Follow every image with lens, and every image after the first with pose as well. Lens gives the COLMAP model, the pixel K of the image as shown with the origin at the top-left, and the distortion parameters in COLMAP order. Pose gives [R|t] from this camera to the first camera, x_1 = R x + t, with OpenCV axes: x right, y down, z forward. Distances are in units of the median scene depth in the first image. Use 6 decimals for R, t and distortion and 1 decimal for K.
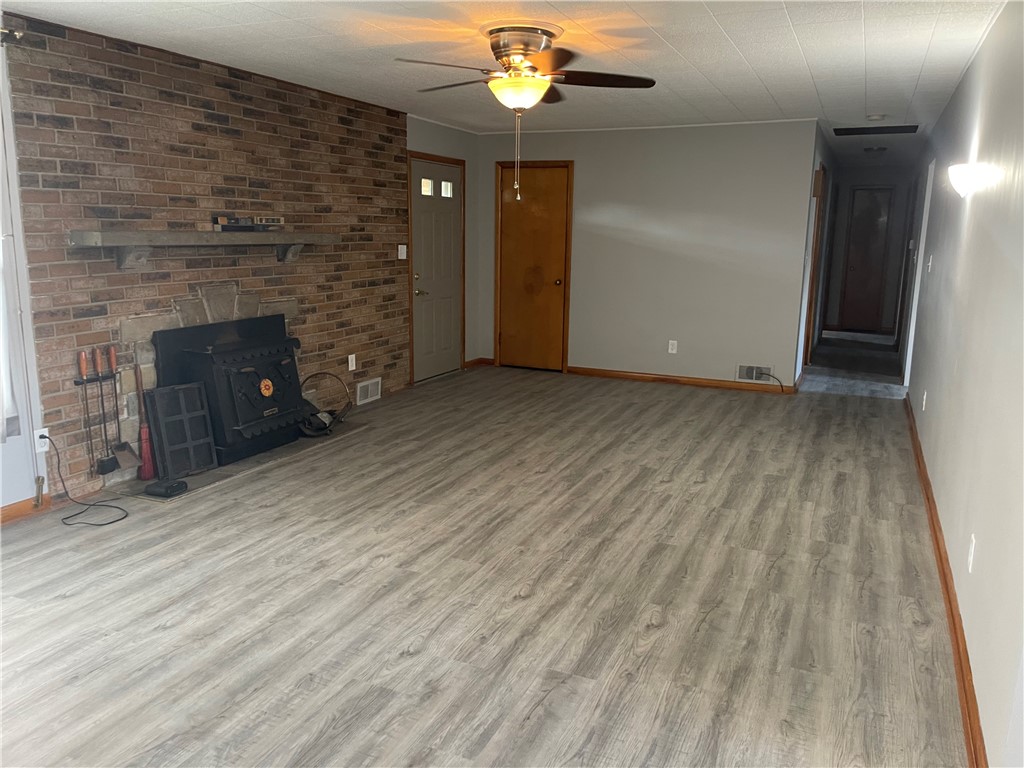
lens RADIAL K [[775.8, 0, 518.4], [0, 775.8, 384.7], [0, 0, 1]] dist [0.050981, -0.065245]
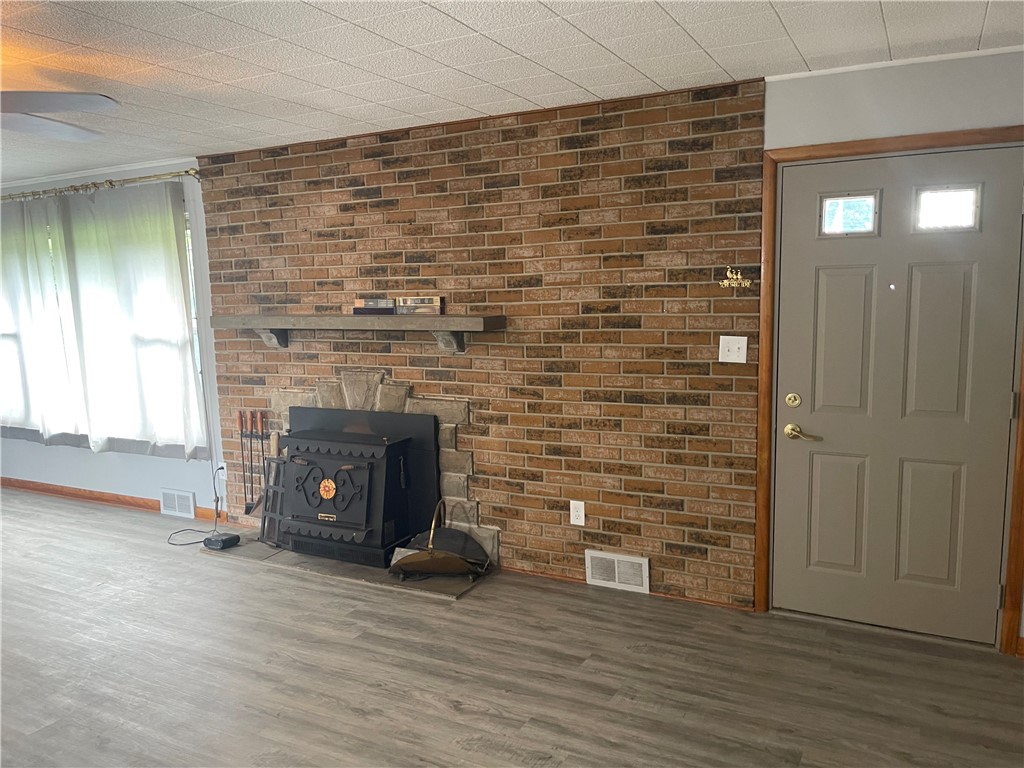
lens RADIAL K [[773.6, 0, 524.5], [0, 773.6, 391.2], [0, 0, 1]] dist [0.069014, -0.098975]
pose [[-0.059650, 0.117077, -0.991330, 0.610770], [-0.176966, 0.976127, 0.125930, -0.296233], [0.982408, 0.182943, -0.037507, 1.427370]]
